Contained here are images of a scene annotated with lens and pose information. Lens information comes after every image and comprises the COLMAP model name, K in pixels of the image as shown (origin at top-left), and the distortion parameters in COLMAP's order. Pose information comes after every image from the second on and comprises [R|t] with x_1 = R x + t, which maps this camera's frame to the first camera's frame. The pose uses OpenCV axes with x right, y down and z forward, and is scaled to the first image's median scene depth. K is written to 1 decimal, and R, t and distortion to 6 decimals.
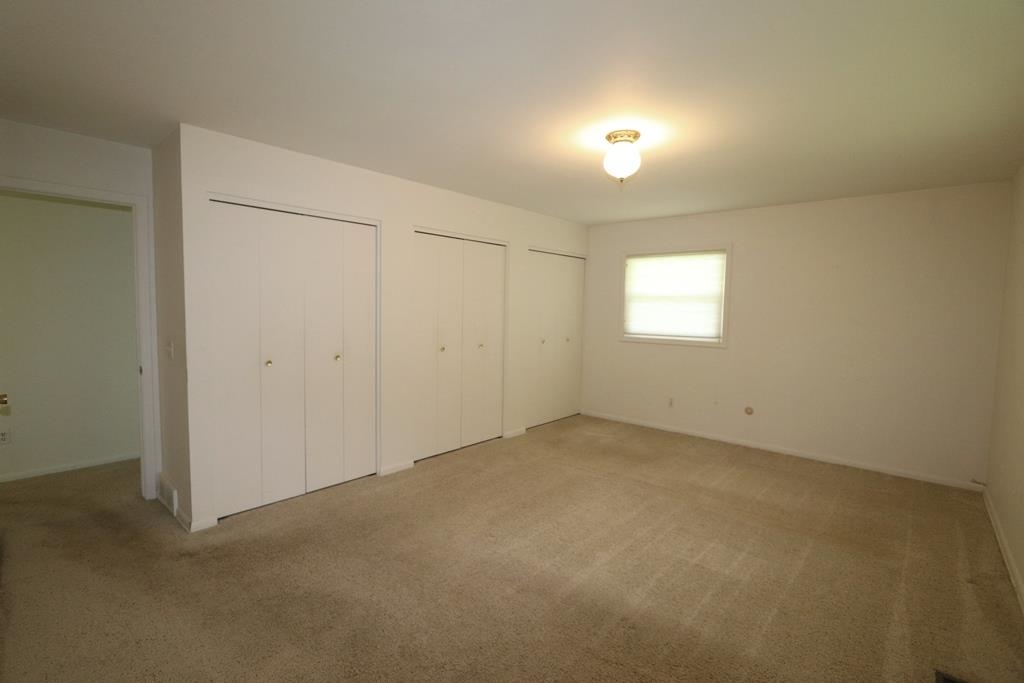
lens RADIAL K [[468.1, 0, 511.5], [0, 468.1, 341.1], [0, 0, 1]] dist [-0.014317, 0.000607]
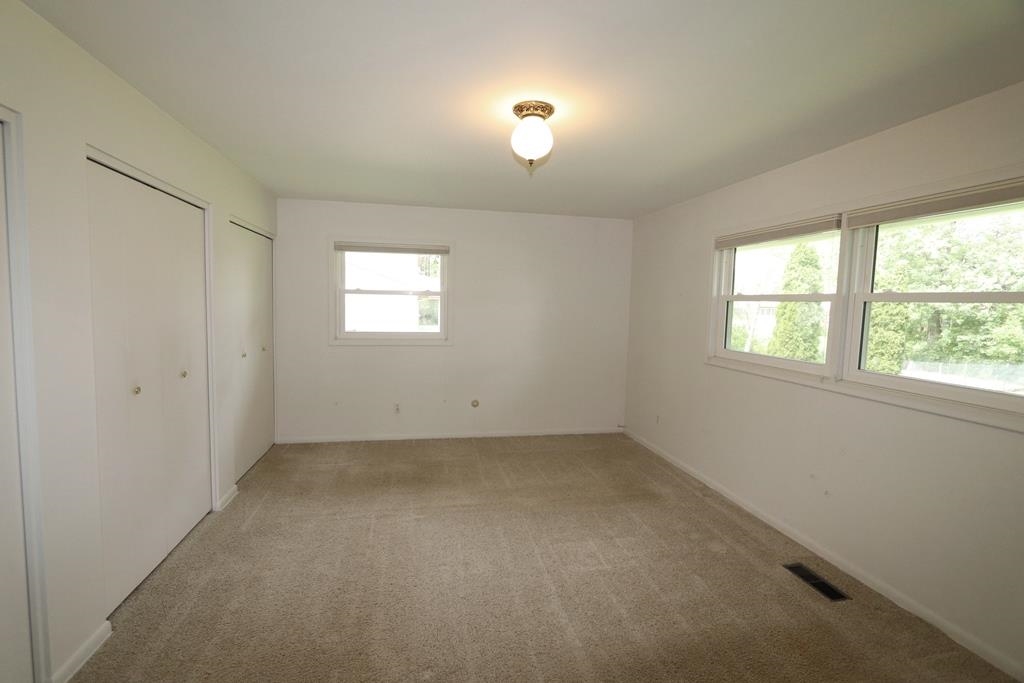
lens RADIAL K [[468.1, 0, 516.6], [0, 468.1, 340.5], [0, 0, 1]] dist [-0.014317, 0.000607]
pose [[0.602369, -0.067150, 0.795388, -0.293671], [0.047652, 0.997703, 0.048142, -0.042491], [-0.796794, 0.008903, 0.604186, 0.324045]]
